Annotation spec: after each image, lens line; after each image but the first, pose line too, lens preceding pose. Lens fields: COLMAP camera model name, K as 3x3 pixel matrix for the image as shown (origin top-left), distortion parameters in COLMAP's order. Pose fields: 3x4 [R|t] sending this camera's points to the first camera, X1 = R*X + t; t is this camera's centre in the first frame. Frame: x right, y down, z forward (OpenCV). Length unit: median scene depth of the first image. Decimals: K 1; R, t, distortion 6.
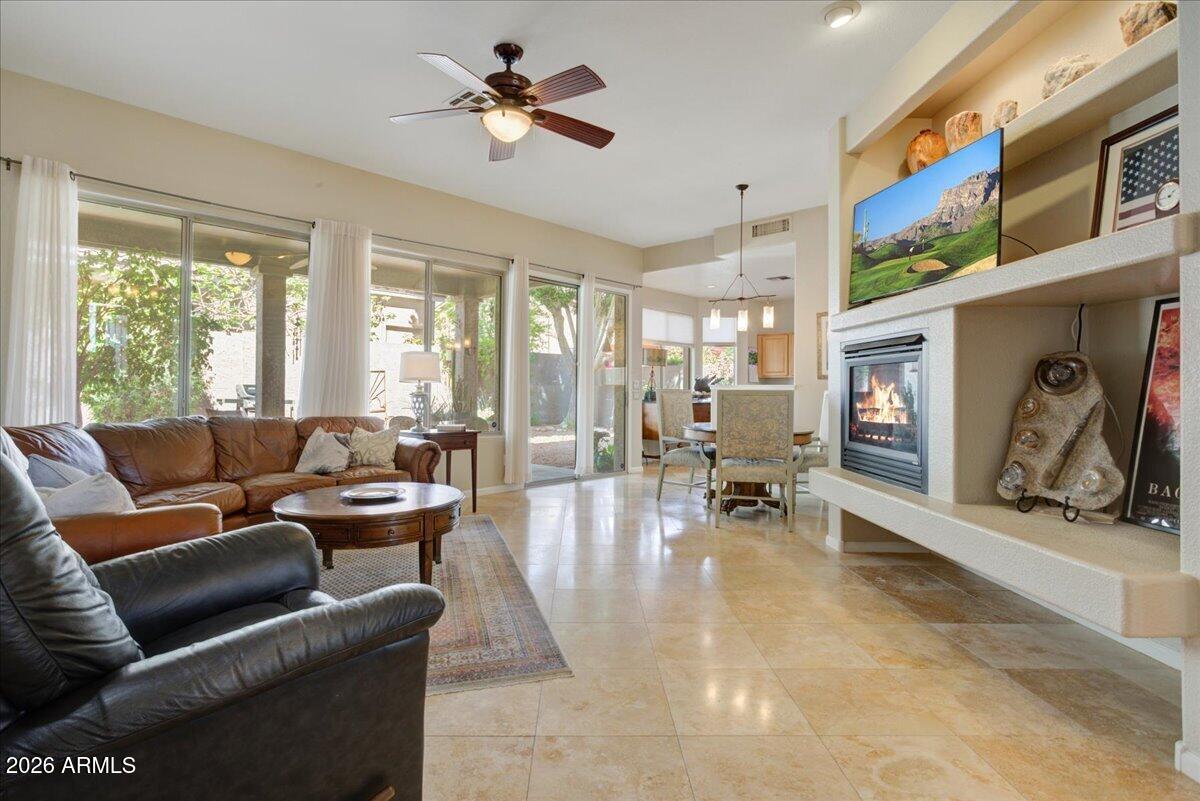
lens RADIAL K [[596.1, 0, 599.2], [0, 596.1, 393.7], [0, 0, 1]] dist [-0.017090, 0.003322]
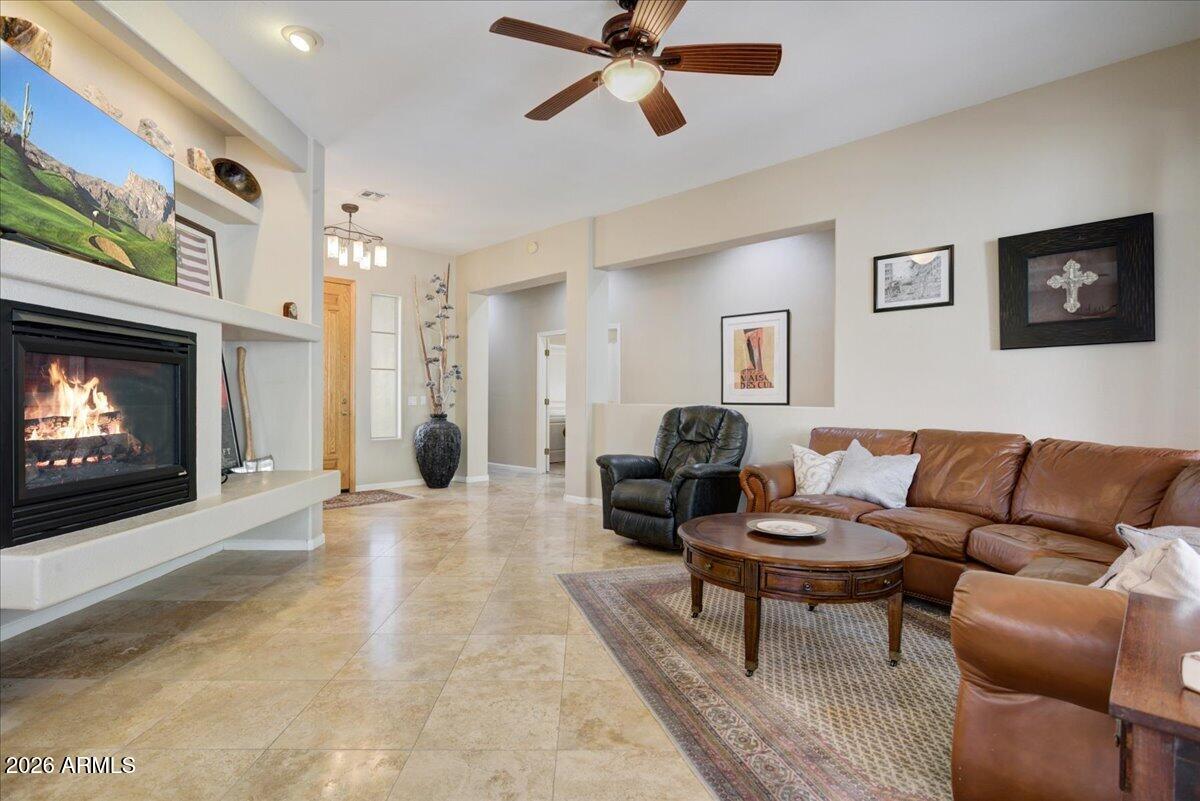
lens RADIAL K [[596.1, 0, 591.1], [0, 596.1, 402.9], [0, 0, 1]] dist [-0.017090, 0.003322]
pose [[-0.999772, -0.009991, -0.018894, -0.071390], [-0.009901, 0.999939, -0.004845, 0.008970], [0.018941, -0.004657, -0.999810, 1.721320]]
